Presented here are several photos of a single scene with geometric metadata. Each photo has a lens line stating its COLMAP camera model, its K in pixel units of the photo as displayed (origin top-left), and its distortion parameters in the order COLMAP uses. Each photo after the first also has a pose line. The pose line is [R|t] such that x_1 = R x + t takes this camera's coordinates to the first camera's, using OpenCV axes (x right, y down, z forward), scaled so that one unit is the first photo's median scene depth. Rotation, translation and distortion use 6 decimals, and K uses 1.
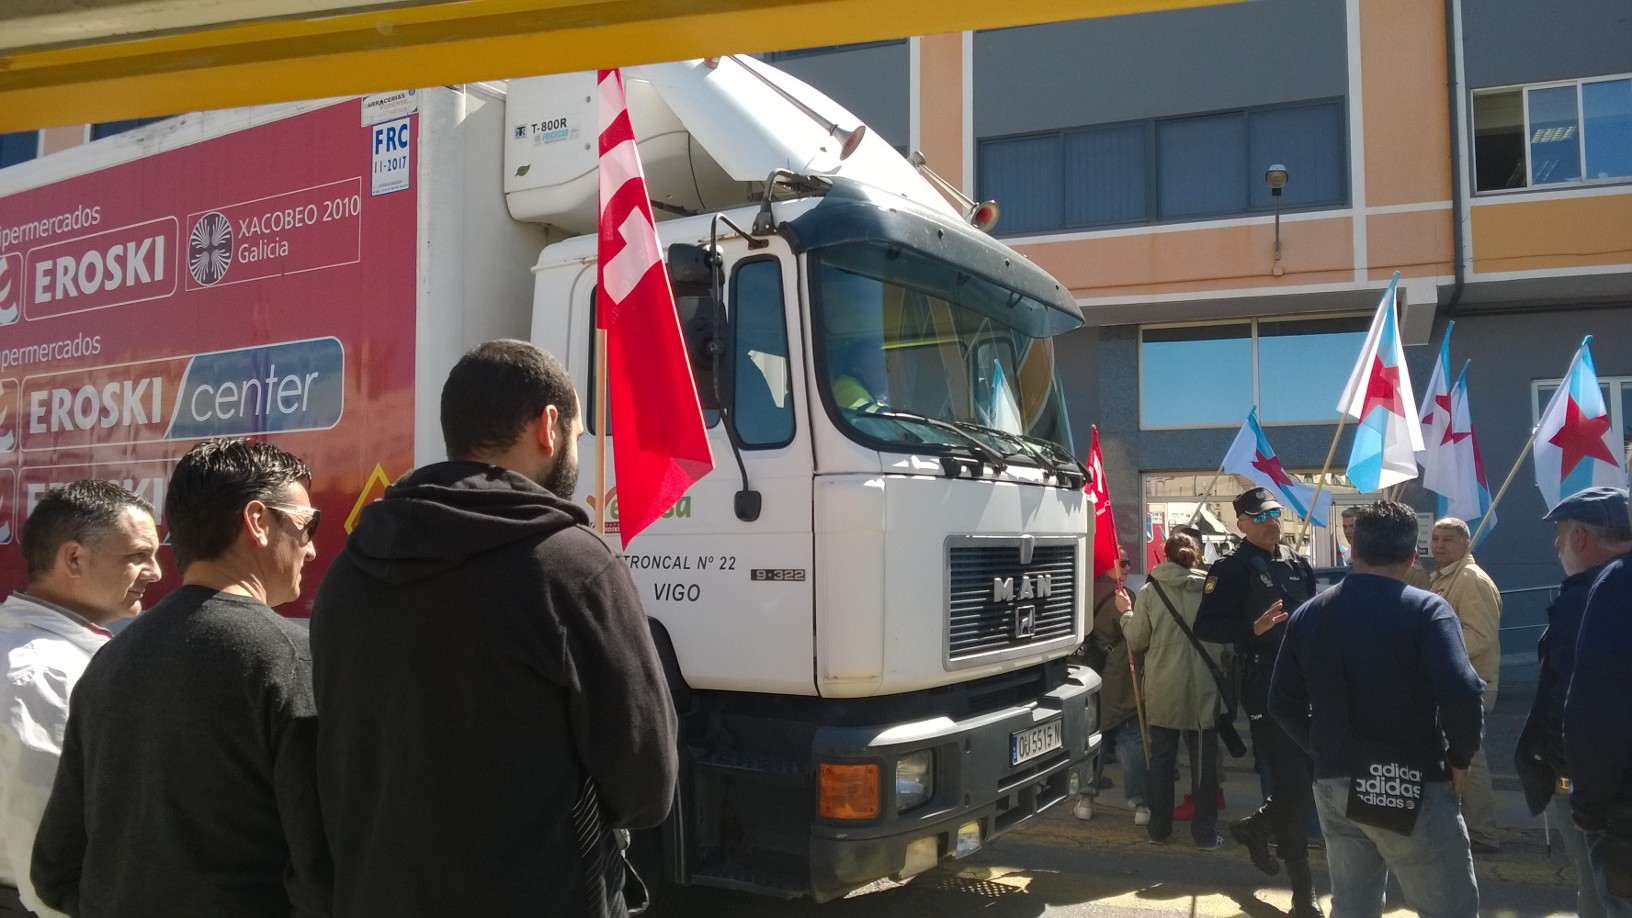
lens RADIAL K [[1302.2, 0, 832.9], [0, 1302.2, 459.8], [0, 0, 1]] dist [0.009093, -0.038340]
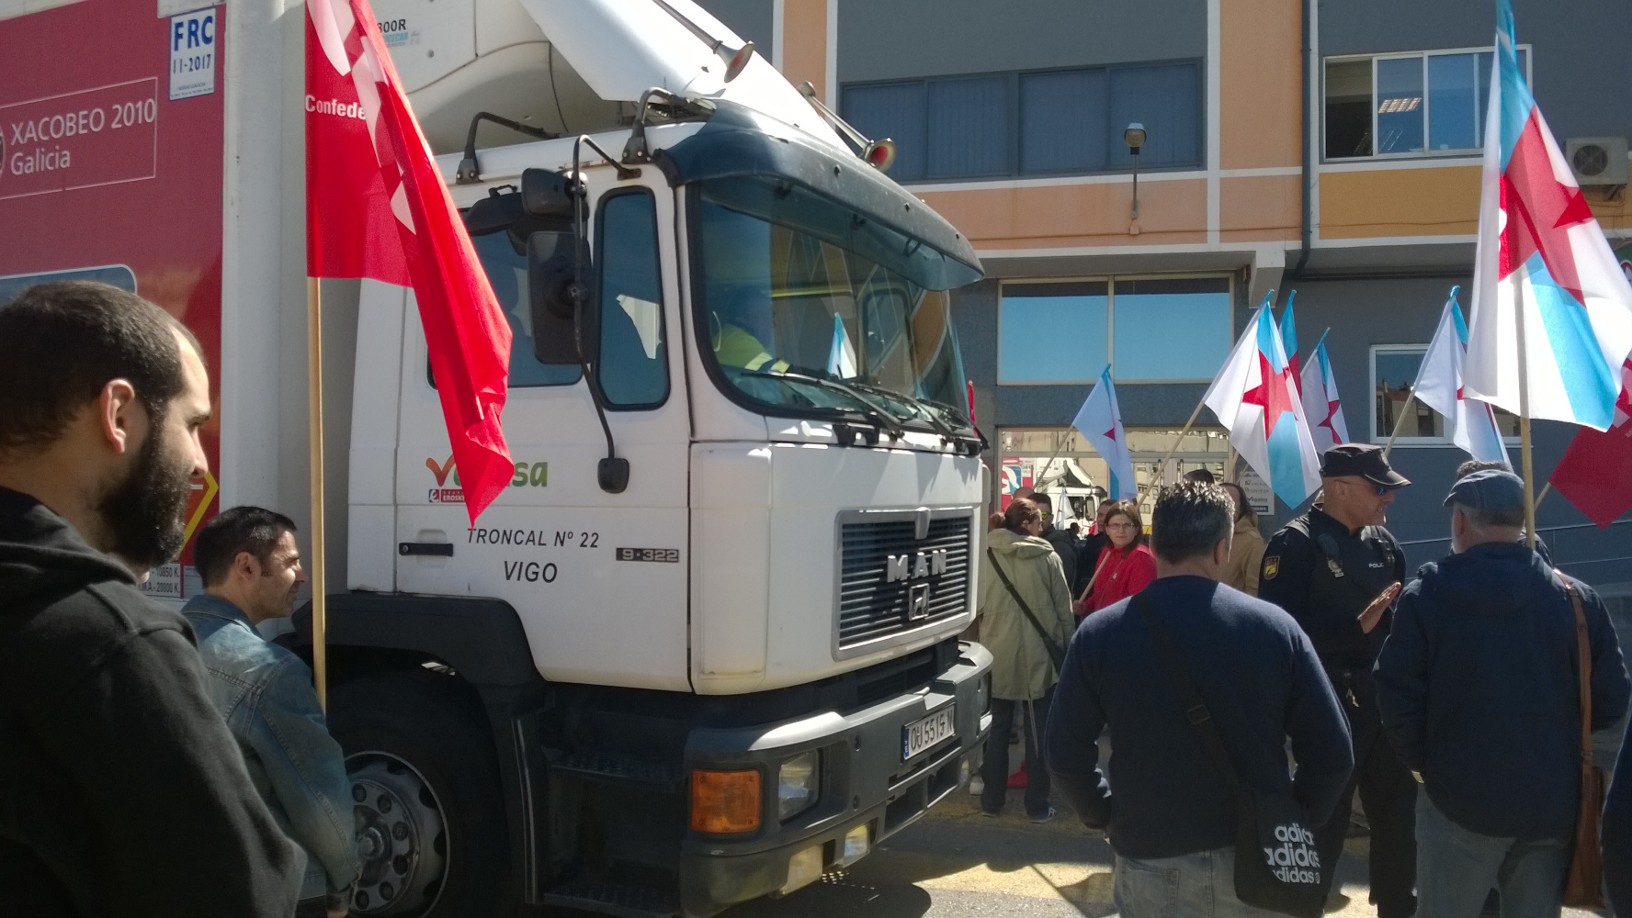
lens RADIAL K [[1302.2, 0, 828.2], [0, 1302.2, 466.0], [0, 0, 1]] dist [0.009093, -0.038340]
pose [[0.993950, 0.015743, 0.108695, -0.015061], [-0.020640, 0.998815, 0.044076, -0.010100], [-0.107872, -0.046053, 0.993098, 0.099731]]
